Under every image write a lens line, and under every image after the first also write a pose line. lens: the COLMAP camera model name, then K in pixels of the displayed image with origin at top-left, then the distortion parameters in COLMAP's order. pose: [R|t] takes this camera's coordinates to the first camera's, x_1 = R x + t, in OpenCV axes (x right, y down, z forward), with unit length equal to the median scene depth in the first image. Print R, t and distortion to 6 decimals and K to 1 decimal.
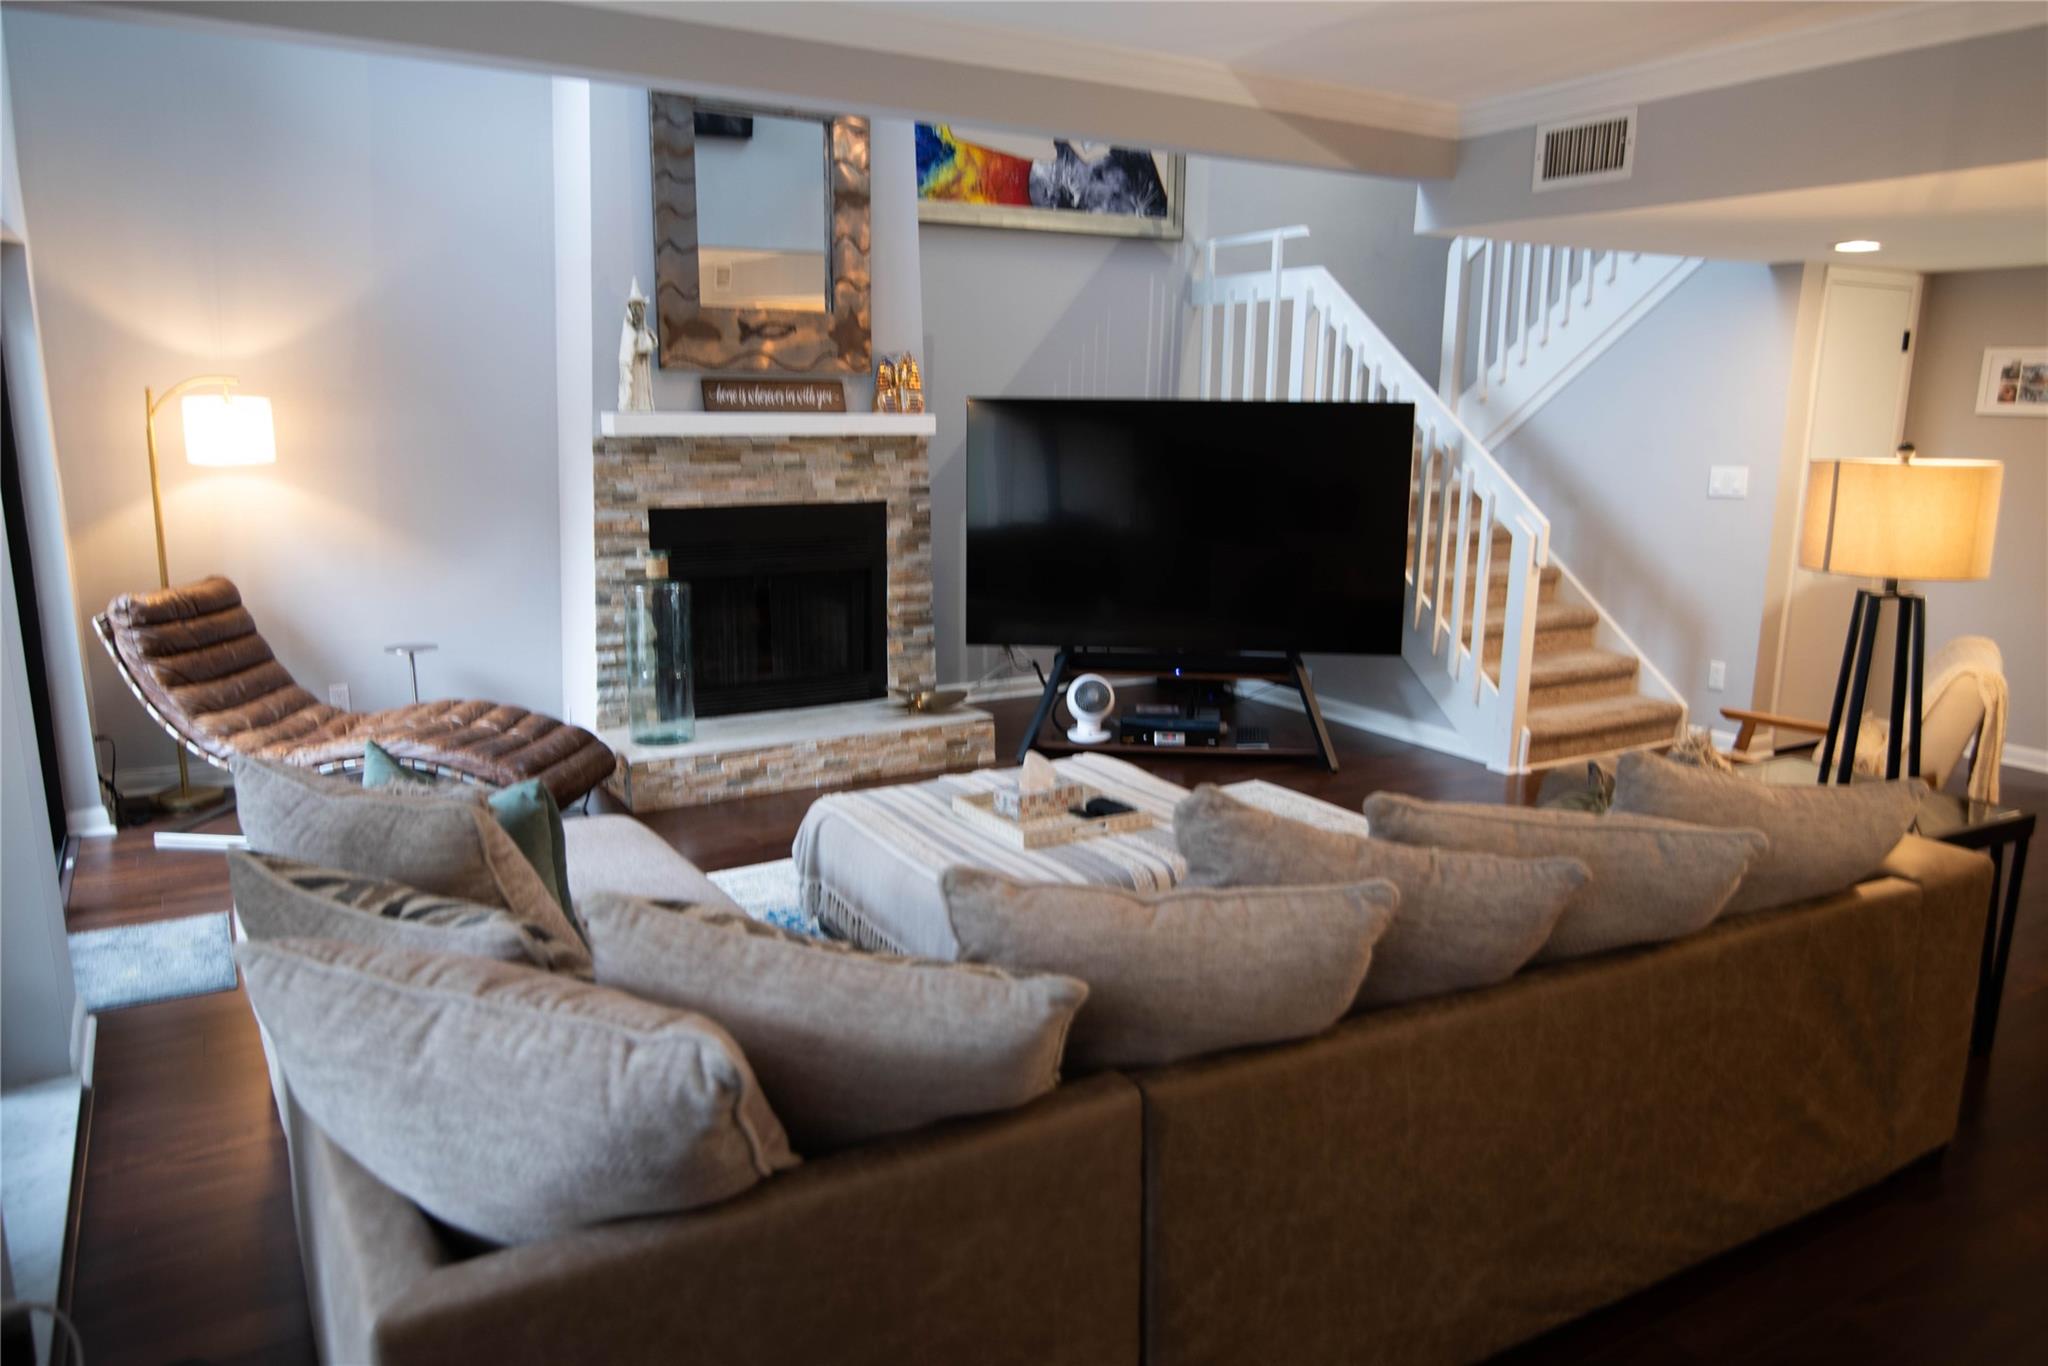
lens RADIAL K [[1410.9, 0, 1028.7], [0, 1410.9, 692.1], [0, 0, 1]] dist [-0.005487, 0.002656]
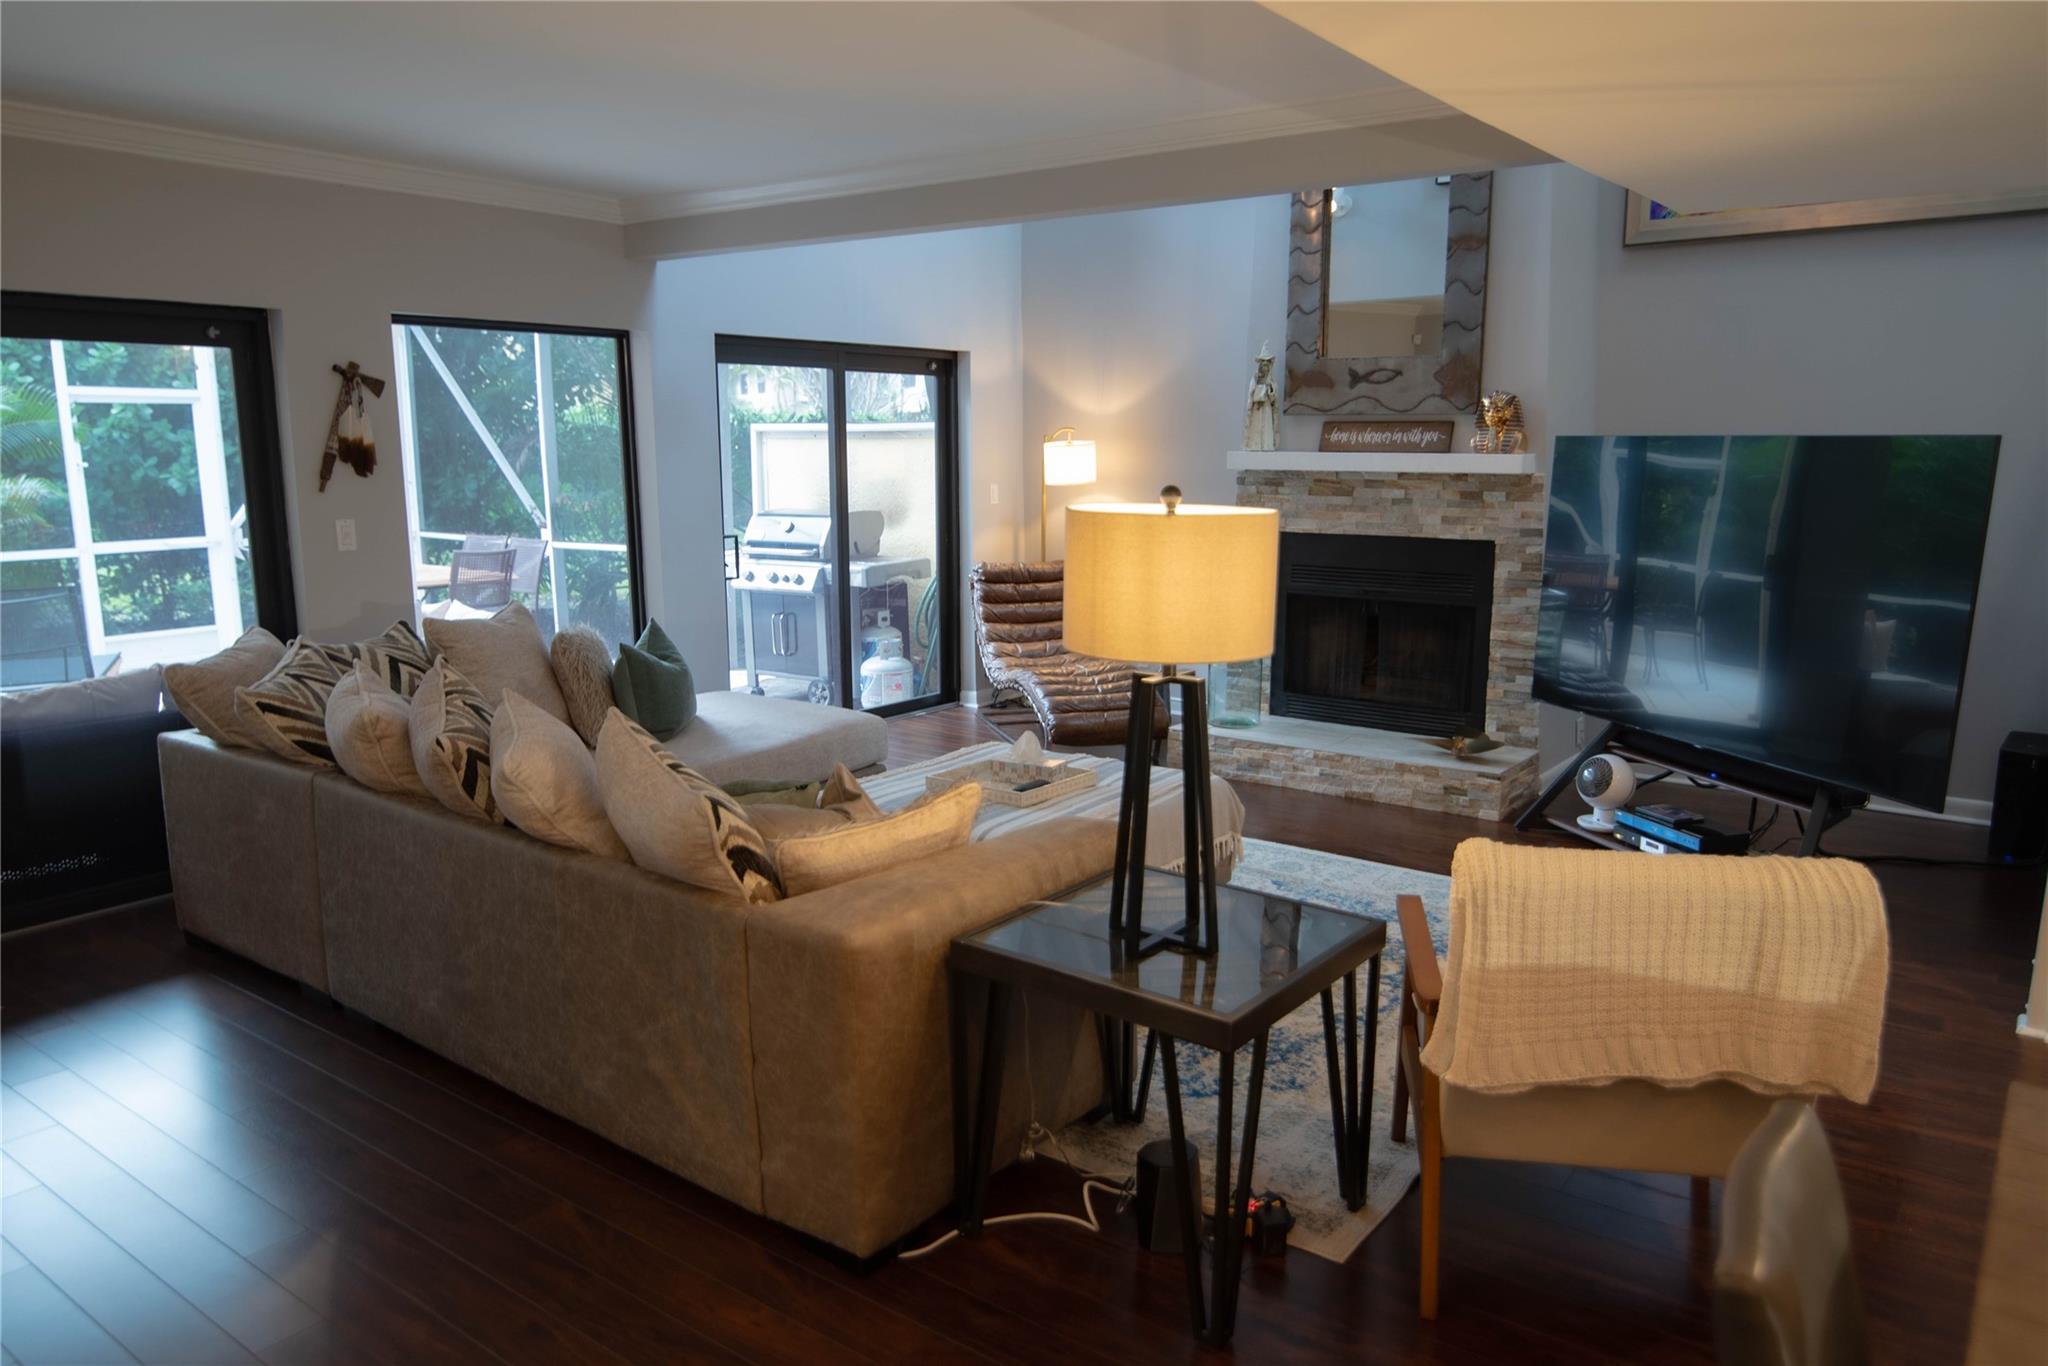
lens RADIAL K [[1410.9, 0, 1028.7], [0, 1410.9, 692.1], [0, 0, 1]] dist [-0.005487, 0.002656]
pose [[0.374042, 0.155367, -0.914305, 0.718745], [-0.181904, 0.979008, 0.091946, -0.066238], [0.909398, 0.131924, 0.394452, 0.343935]]
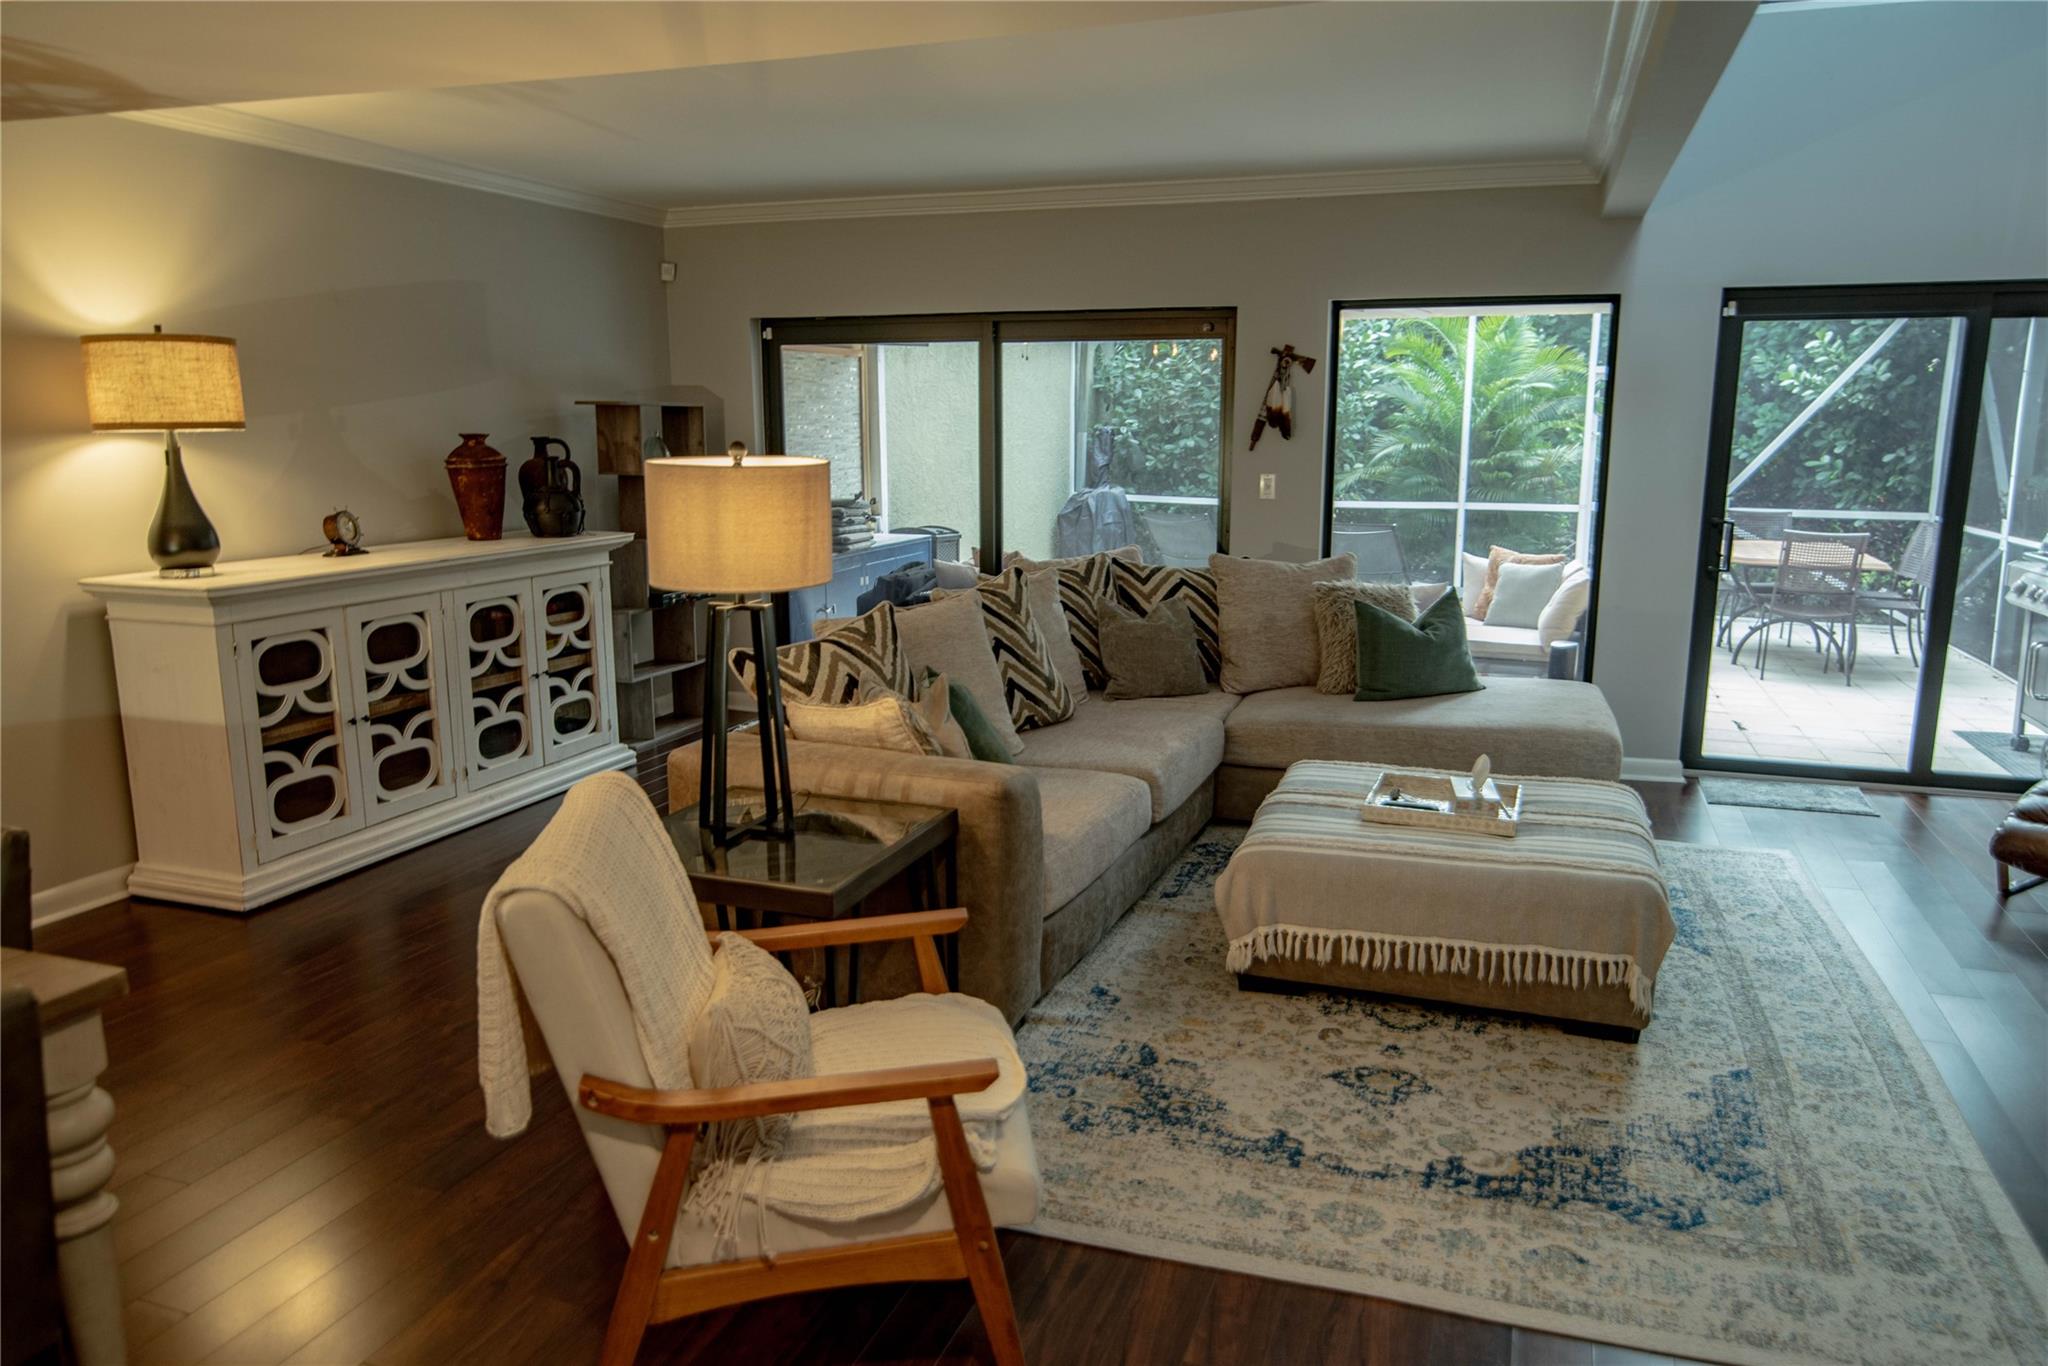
lens RADIAL K [[1407.3, 0, 1029.0], [0, 1407.3, 691.2], [0, 0, 1]] dist [-0.004024, 0.001712]
pose [[-0.777420, 0.111453, -0.619029, 0.574499], [-0.135243, 0.931536, 0.337566, -0.194337], [0.614270, 0.346149, -0.709121, 0.984216]]
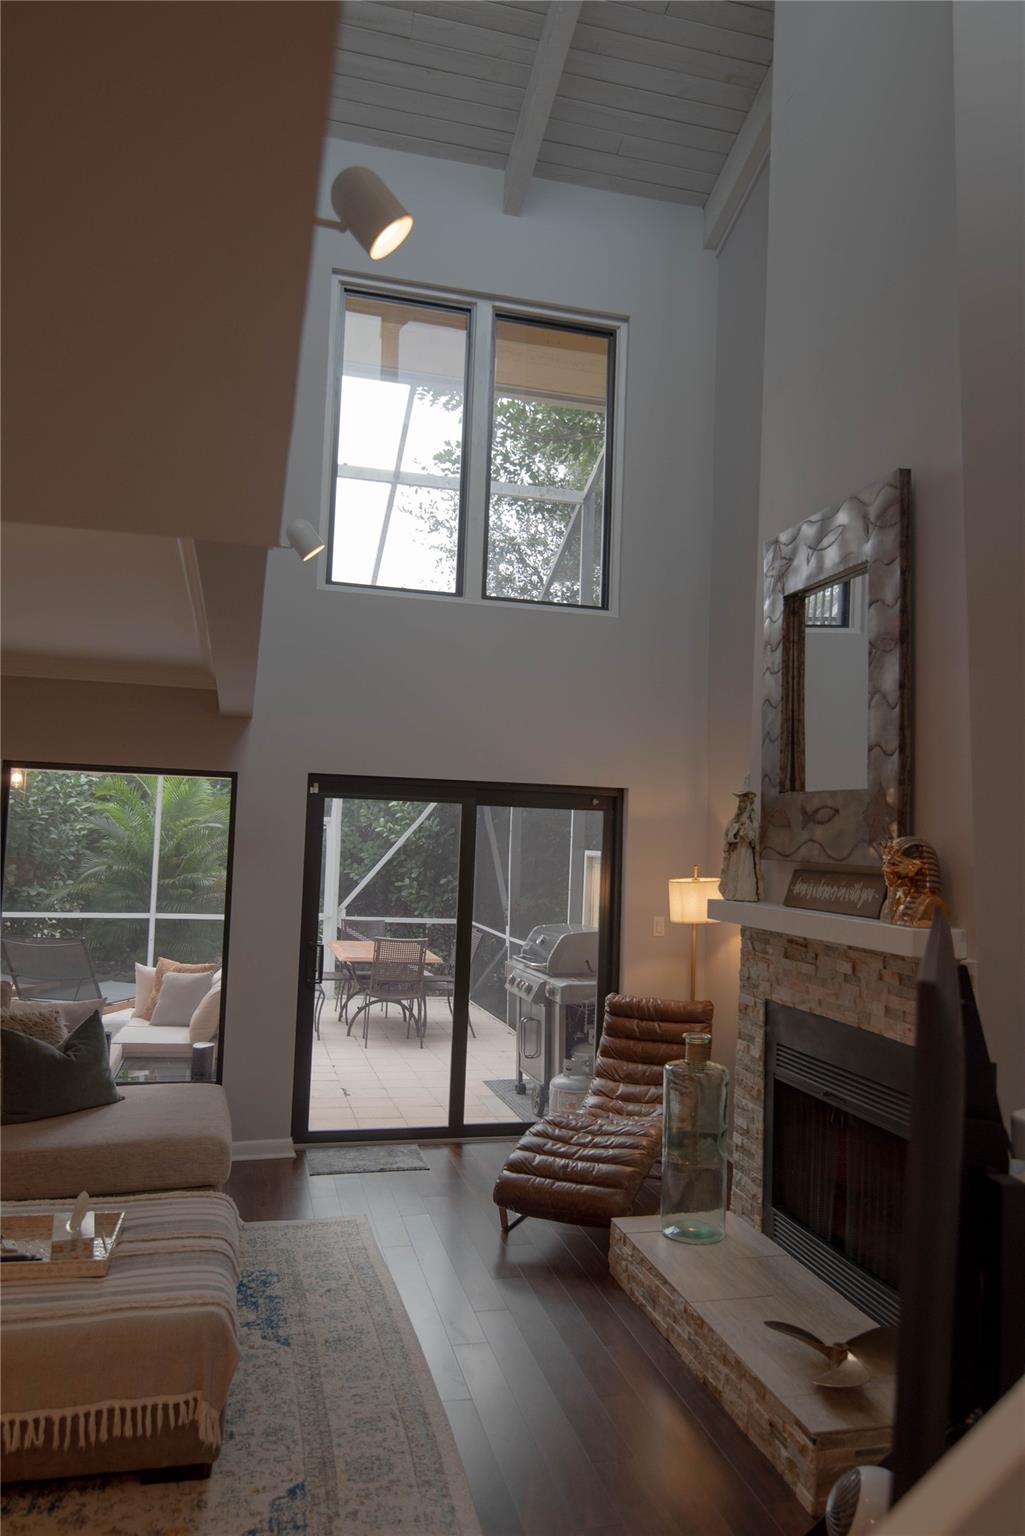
lens RADIAL K [[1058.2, 0, 515.0], [0, 1058.2, 761.9], [0, 0, 1]] dist [-0.005487, 0.002656]
pose [[-0.291104, -0.093281, -0.952133, 0.466840], [-0.229792, 0.972917, -0.025061, -0.219877], [0.928684, 0.211497, -0.304655, 0.975729]]
